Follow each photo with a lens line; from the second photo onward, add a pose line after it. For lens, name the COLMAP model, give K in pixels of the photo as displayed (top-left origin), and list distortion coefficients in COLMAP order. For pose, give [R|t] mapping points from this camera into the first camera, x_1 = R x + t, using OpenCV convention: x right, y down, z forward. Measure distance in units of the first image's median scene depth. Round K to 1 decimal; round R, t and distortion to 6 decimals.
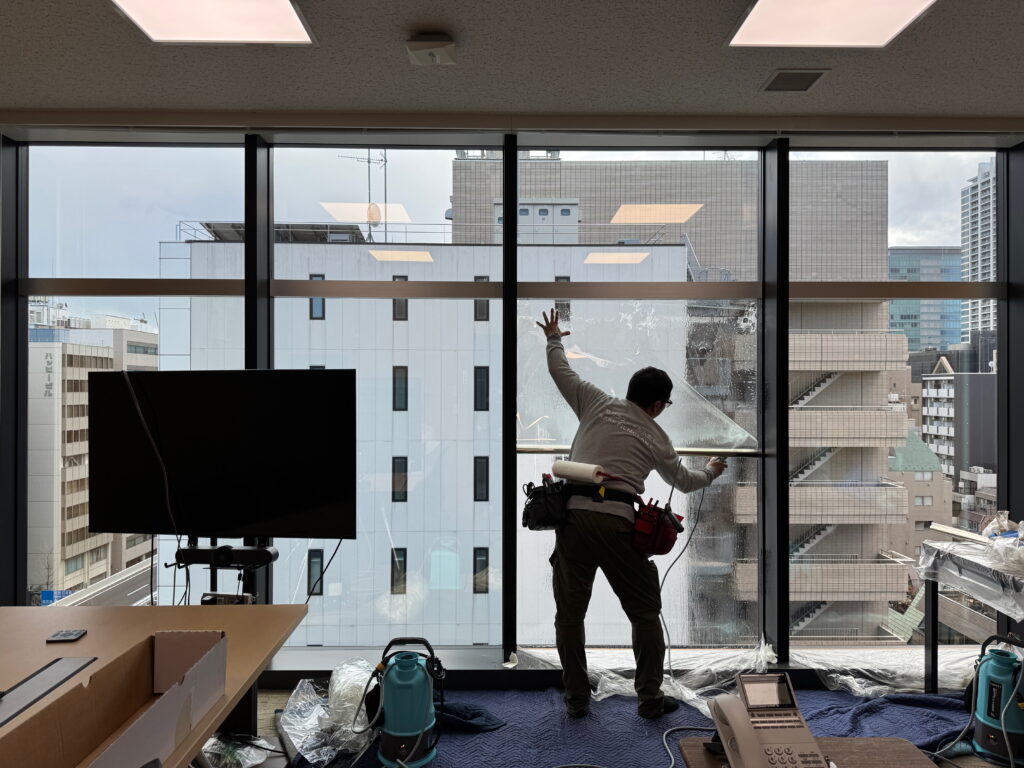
lens RADIAL K [[768.8, 0, 512.1], [0, 768.8, 385.2], [0, 0, 1]] dist [-0.001571, -0.000836]
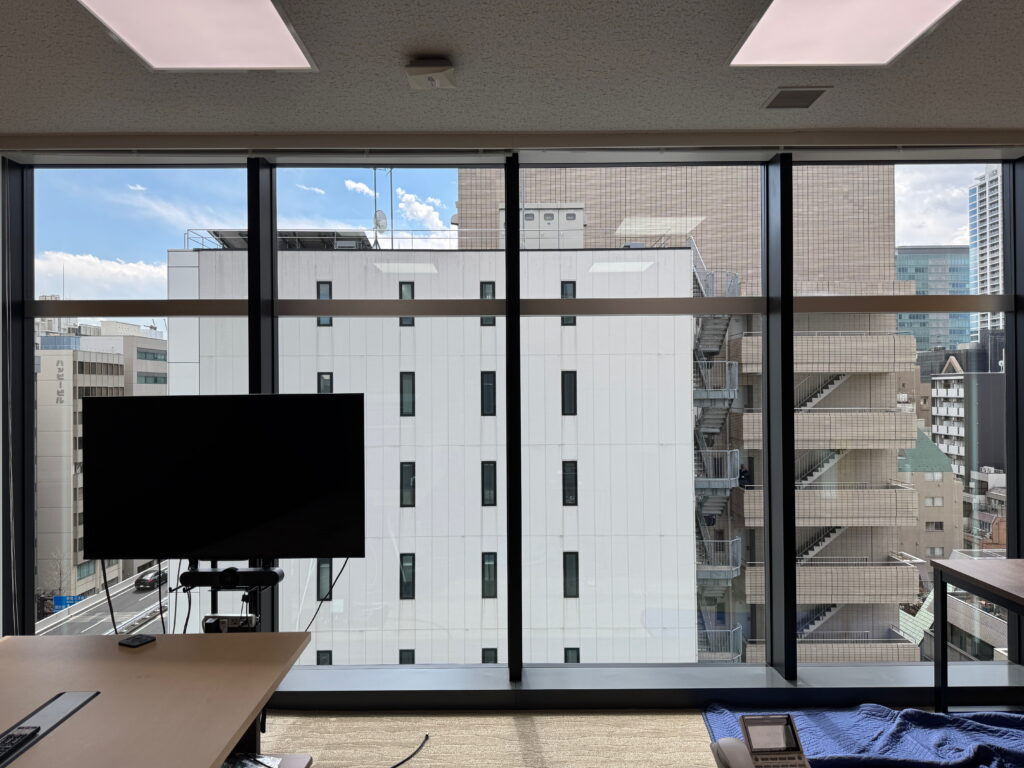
lens RADIAL K [[766.4, 0, 510.7], [0, 766.4, 383.3], [0, 0, 1]] dist [0.001900, -0.005290]
pose [[0.999894, -0.008062, -0.012096, 0.003007], [0.008019, 0.999961, -0.003620, -0.011781], [0.012124, 0.003523, 0.999920, 0.002273]]
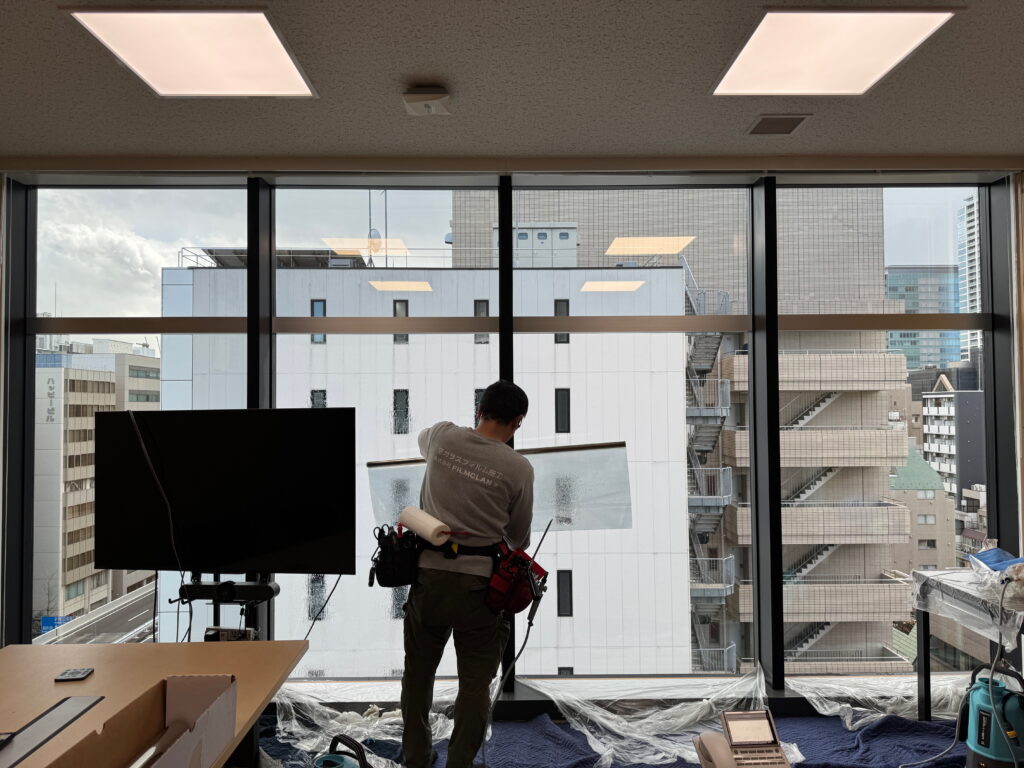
lens RADIAL K [[769.2, 0, 512.9], [0, 769.2, 383.6], [0, 0, 1]] dist [0.000872, -0.004803]
pose [[0.999969, -0.007843, -0.000906, 0.003609], [0.007816, 0.999600, -0.027175, -0.009722], [0.001118, 0.027167, 0.999630, -0.012263]]
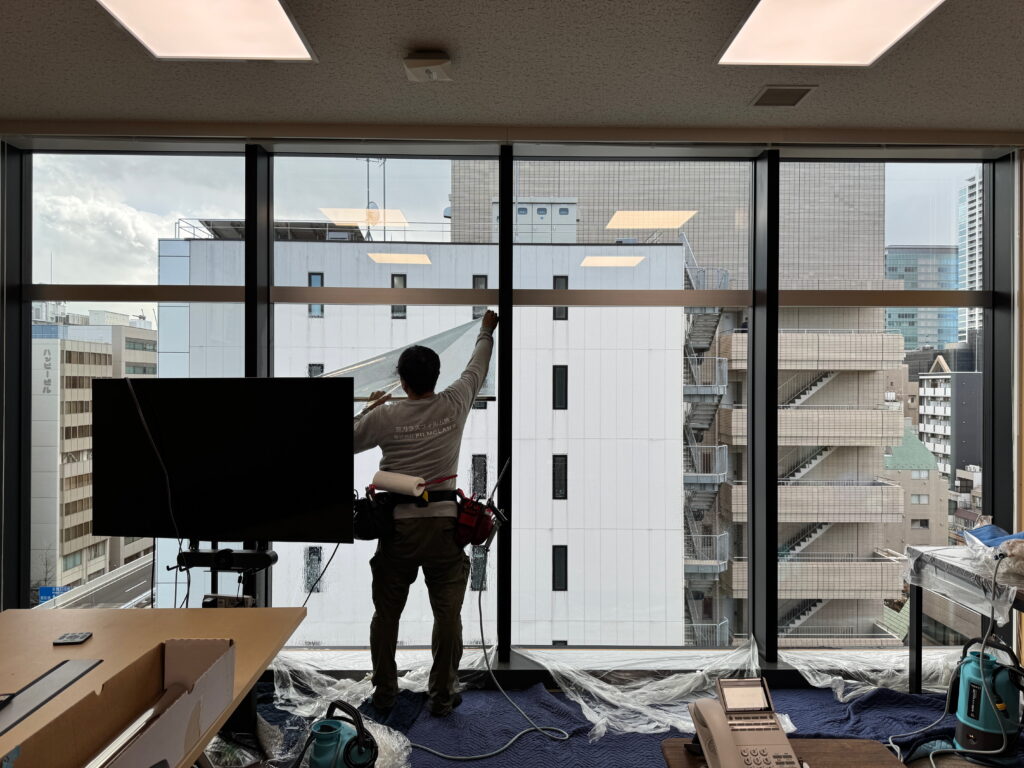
lens RADIAL K [[769.2, 0, 512.9], [0, 769.2, 383.6], [0, 0, 1]] dist [0.000872, -0.004803]
pose [[0.999992, 0.002988, 0.002599, 0.002593], [-0.002996, 0.999992, 0.002819, -0.006661], [-0.002591, -0.002827, 0.999993, -0.010943]]
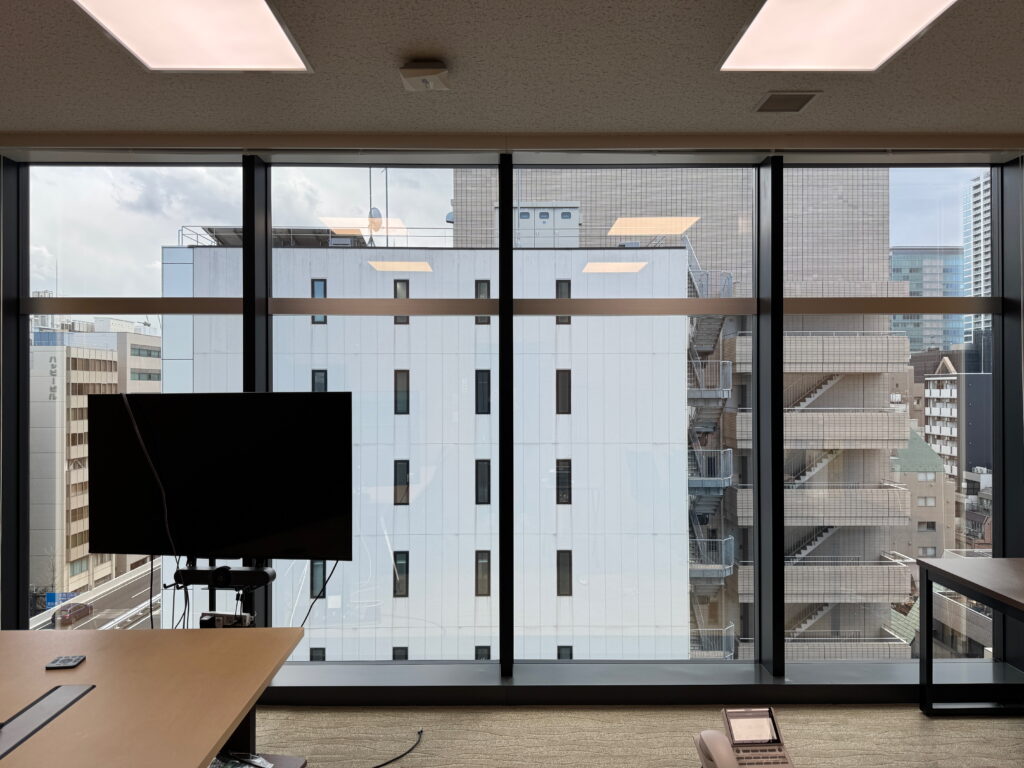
lens RADIAL K [[767.9, 0, 510.2], [0, 767.9, 384.7], [0, 0, 1]] dist [-0.000518, -0.002628]
pose [[0.999975, -0.003285, -0.006205, 0.004675], [0.003289, 0.999994, 0.000546, -0.012365], [0.006203, -0.000566, 0.999981, -0.003077]]
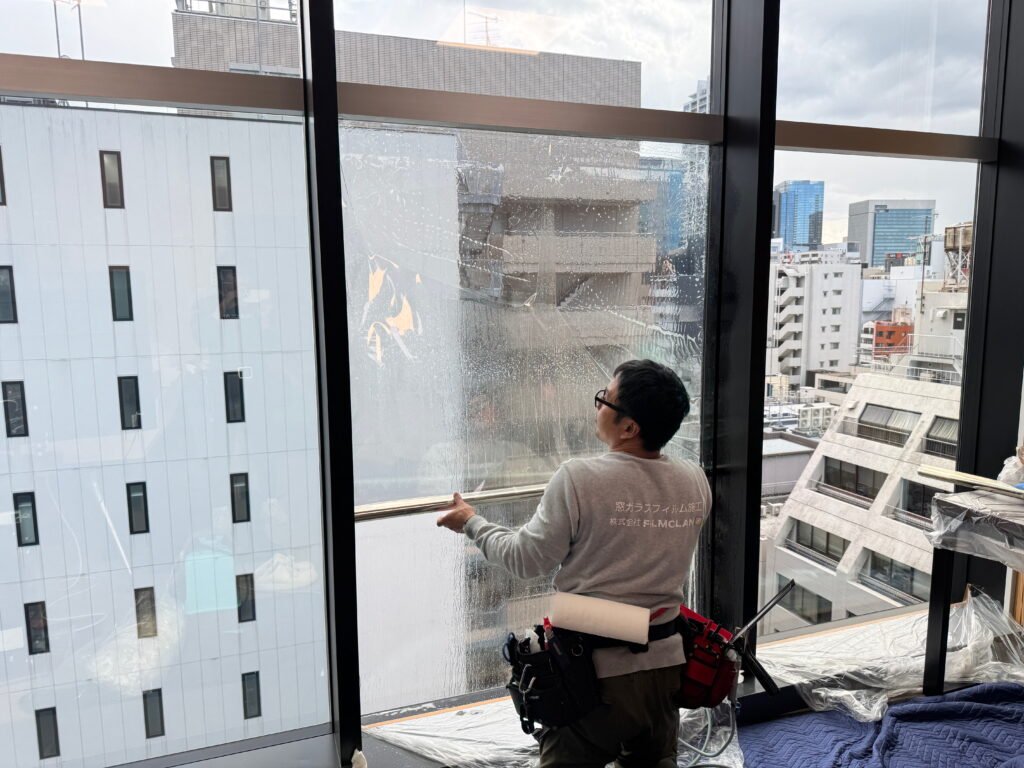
lens RADIAL K [[722.0, 0, 512.0], [0, 722.0, 384.0], [0, 0, 1]] dist [0.060041, -0.082909]
pose [[0.942836, -0.053445, 0.328944, -0.028653], [0.010525, 0.991340, 0.130901, 0.002960], [-0.333091, -0.119956, 0.935233, 0.252805]]
